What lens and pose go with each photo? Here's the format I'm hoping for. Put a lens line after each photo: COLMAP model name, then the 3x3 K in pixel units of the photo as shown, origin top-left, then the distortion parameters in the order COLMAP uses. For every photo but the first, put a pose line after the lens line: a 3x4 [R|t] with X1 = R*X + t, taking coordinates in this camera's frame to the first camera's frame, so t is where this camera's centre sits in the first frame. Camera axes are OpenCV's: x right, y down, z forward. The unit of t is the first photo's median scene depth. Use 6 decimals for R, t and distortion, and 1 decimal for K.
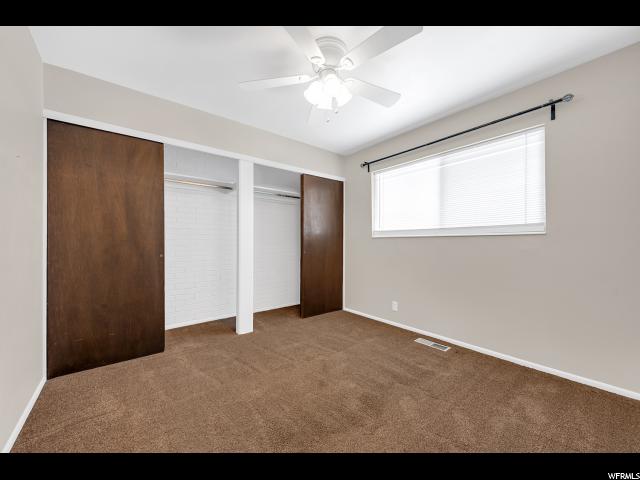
lens RADIAL K [[250.3, 0, 318.2], [0, 250.3, 237.4], [0, 0, 1]] dist [-0.000588, -0.000186]
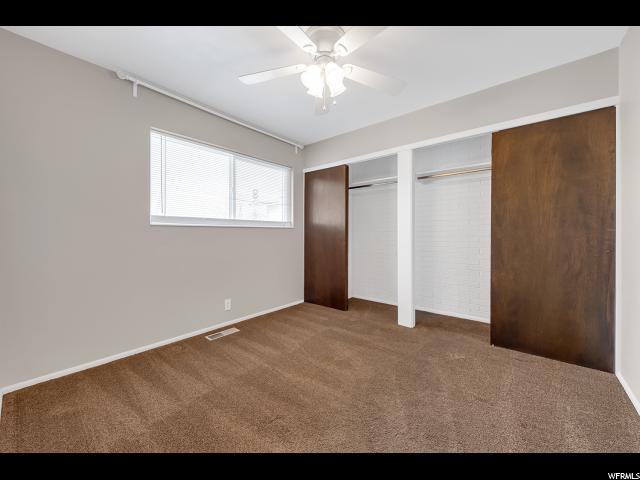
lens RADIAL K [[250.3, 0, 318.2], [0, 250.3, 237.4], [0, 0, 1]] dist [-0.000588, -0.000186]
pose [[0.187377, 0.012286, -0.982211, 0.650005], [0.014625, 0.999776, 0.015295, 0.011402], [0.982179, -0.017231, 0.187156, 0.512986]]
